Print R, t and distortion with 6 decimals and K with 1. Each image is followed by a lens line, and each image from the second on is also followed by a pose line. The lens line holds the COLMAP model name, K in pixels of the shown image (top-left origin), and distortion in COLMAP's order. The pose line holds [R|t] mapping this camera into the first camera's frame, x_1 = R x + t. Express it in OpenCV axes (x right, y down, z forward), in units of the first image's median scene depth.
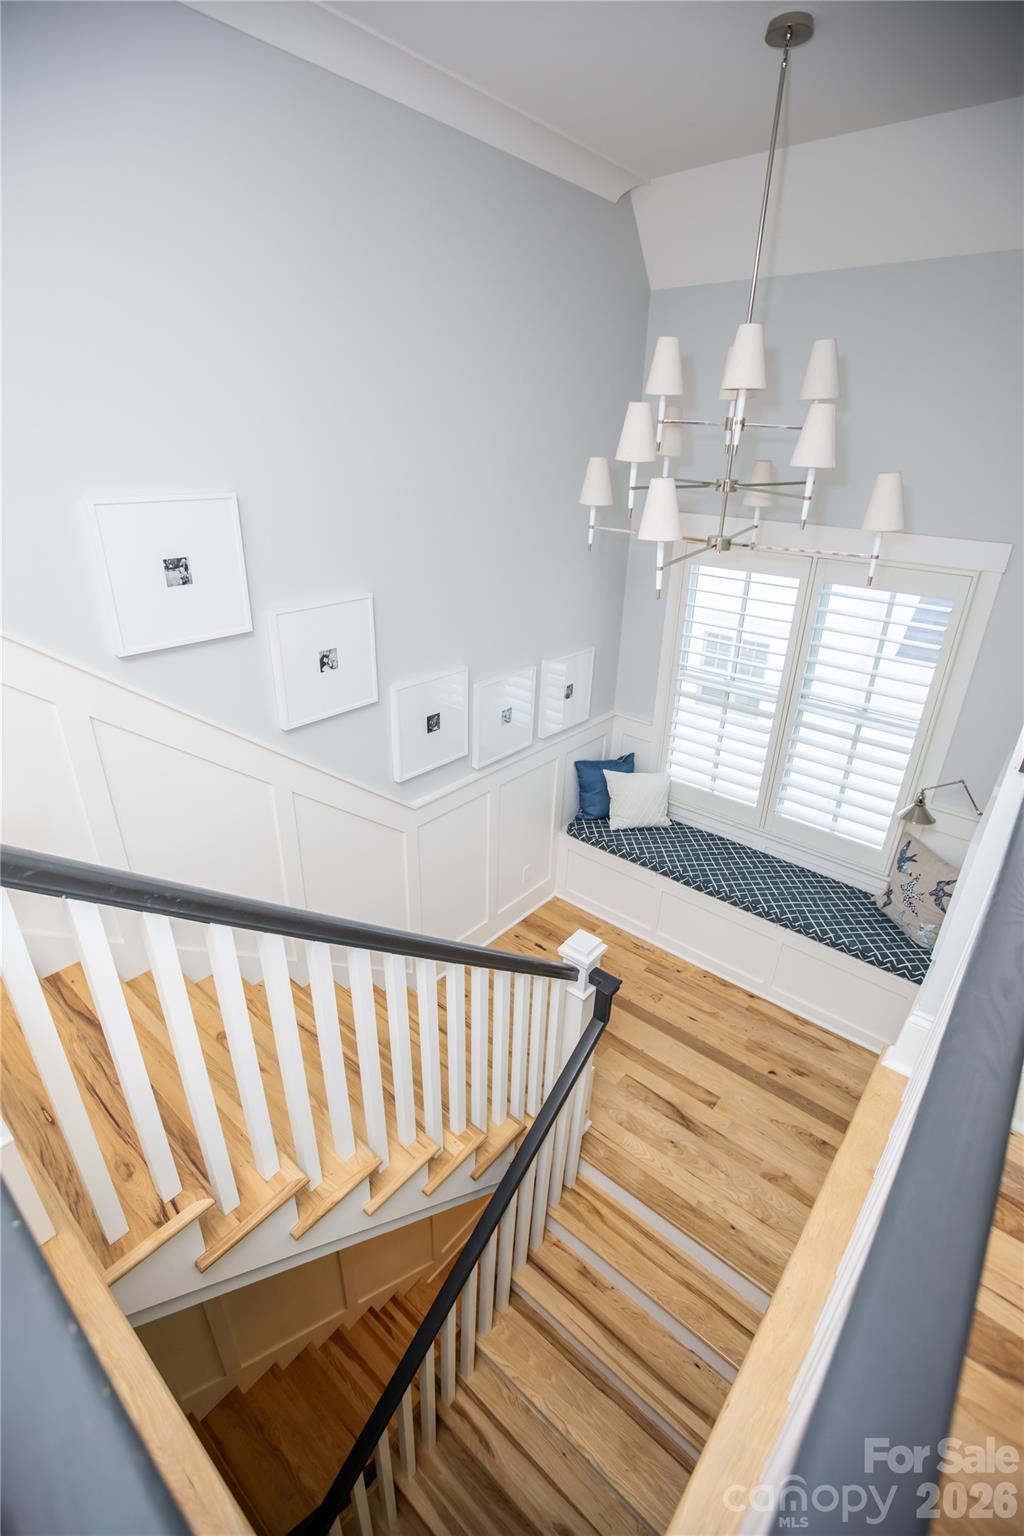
lens RADIAL K [[693.0, 0, 512.0], [0, 693.0, 768.0], [0, 0, 1]] dist [-0.014167, 0.000323]
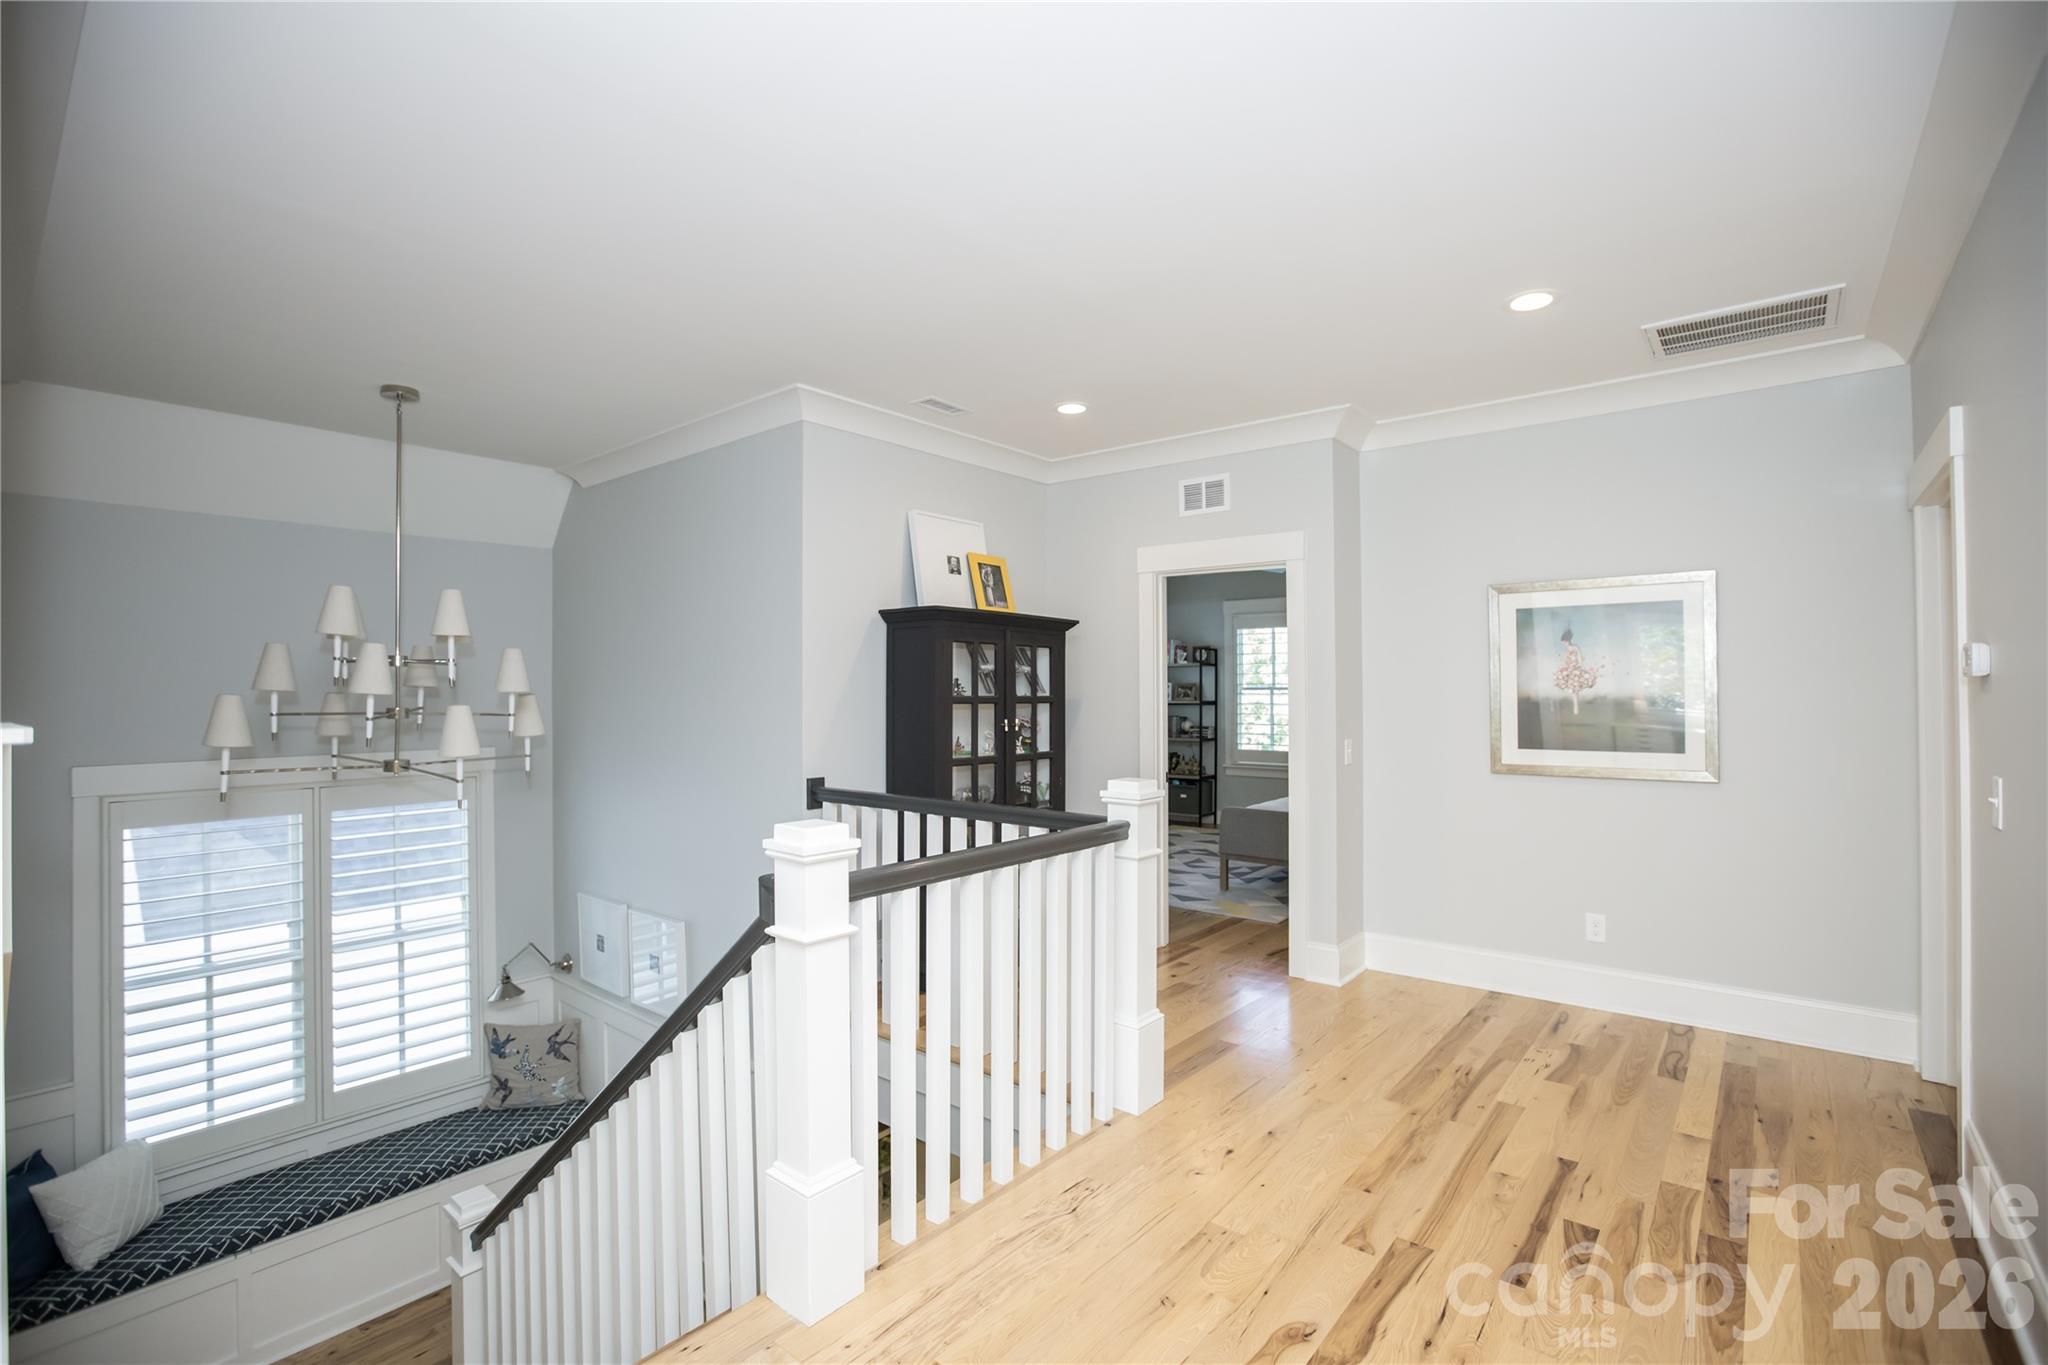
lens RADIAL K [[924.0, 0, 1023.4], [0, 924.0, 675.7], [0, 0, 1]] dist [-0.014167, 0.000323]
pose [[0.000478, -0.016285, 0.999867, -0.732635], [0.431064, 0.902205, 0.014489, -0.043821], [-0.902321, 0.431000, 0.007451, 0.063711]]
